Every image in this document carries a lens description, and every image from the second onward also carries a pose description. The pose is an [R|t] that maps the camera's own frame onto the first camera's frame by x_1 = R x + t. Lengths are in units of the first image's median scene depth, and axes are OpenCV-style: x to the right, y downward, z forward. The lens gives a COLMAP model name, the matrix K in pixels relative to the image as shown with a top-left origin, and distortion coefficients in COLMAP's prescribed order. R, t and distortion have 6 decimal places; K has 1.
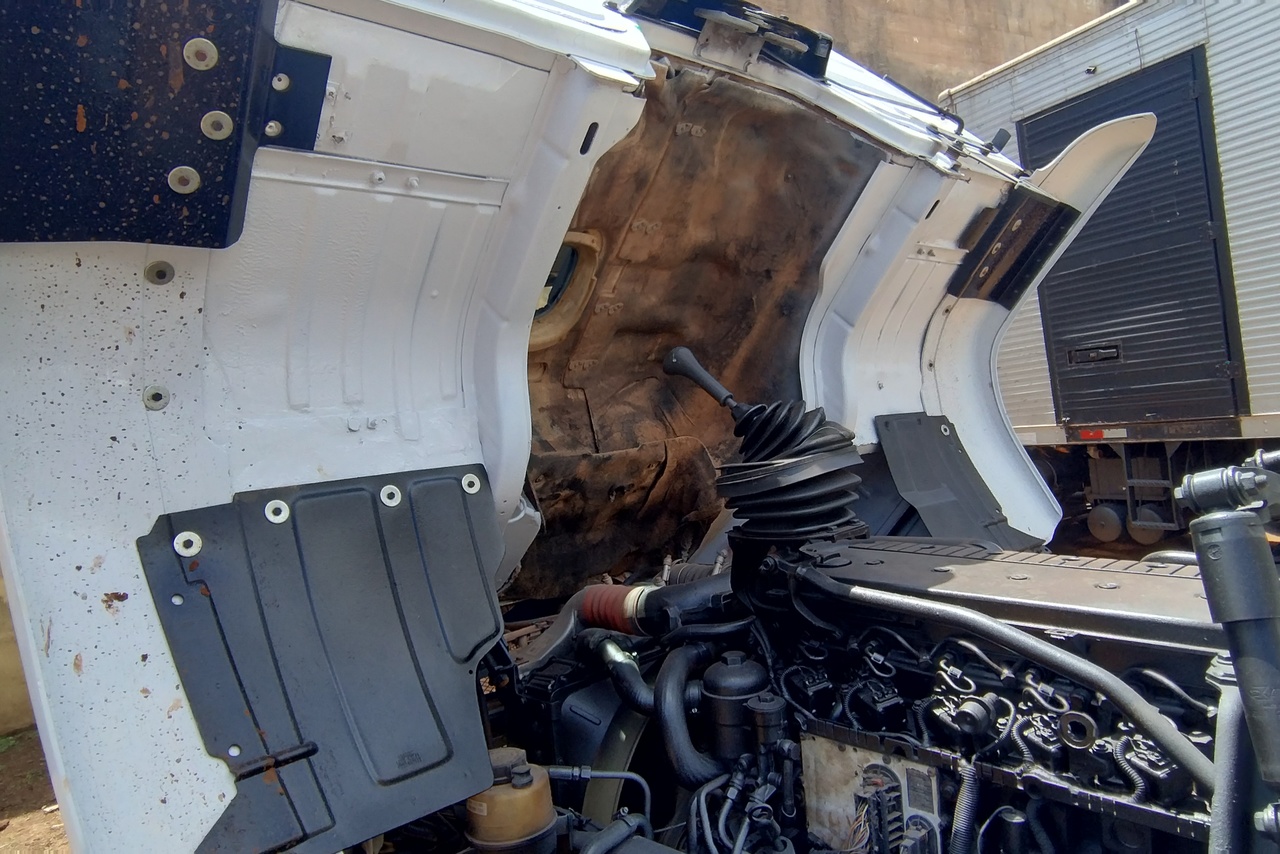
lens RADIAL K [[875.4, 0, 640.0], [0, 875.4, 427.0], [0, 0, 1]] dist [-0.000964, -0.001429]
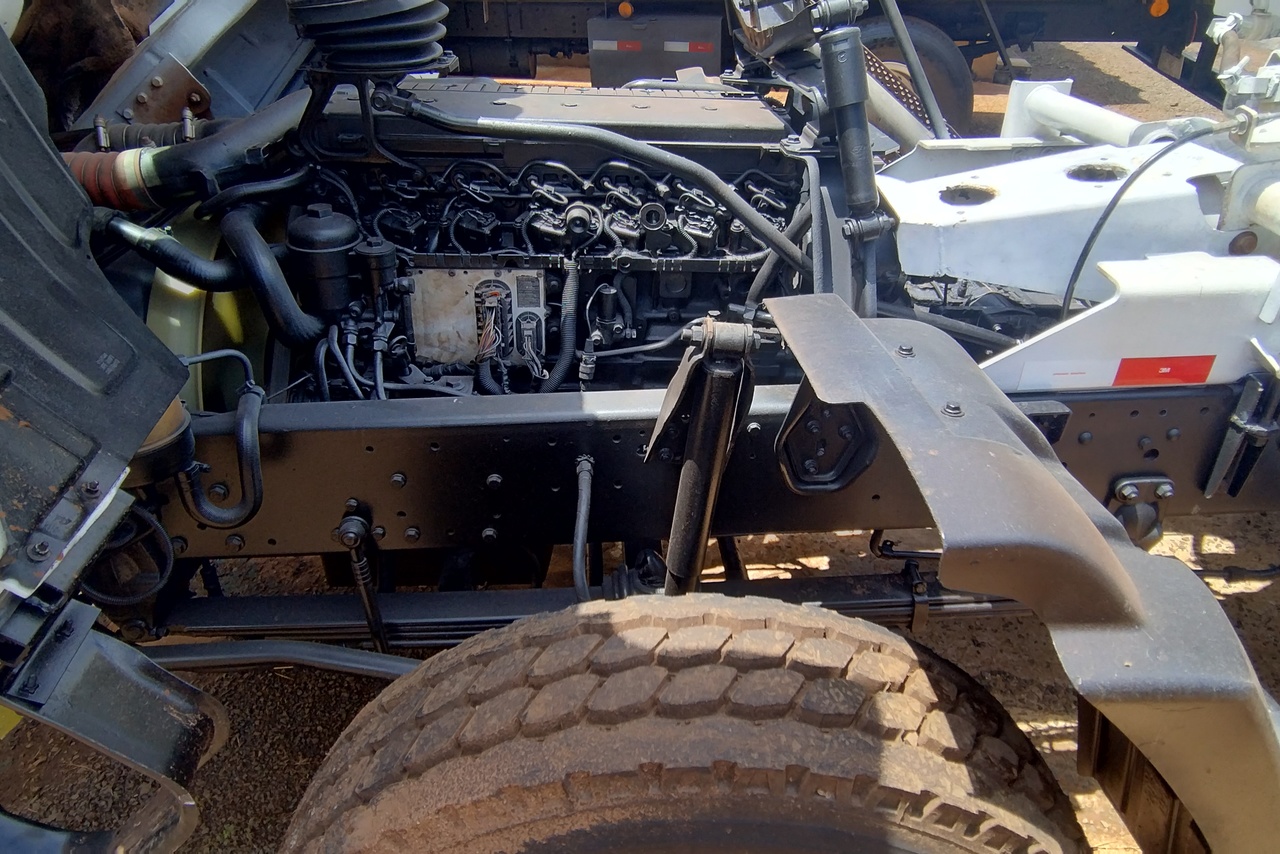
lens RADIAL K [[875.4, 0, 640.0], [0, 875.4, 427.0], [0, 0, 1]] dist [-0.000964, -0.001429]
pose [[0.636053, -0.292813, 0.713931, -0.481584], [-0.058856, 0.904101, 0.423246, 0.060836], [-0.769398, -0.311226, 0.557822, 0.142565]]
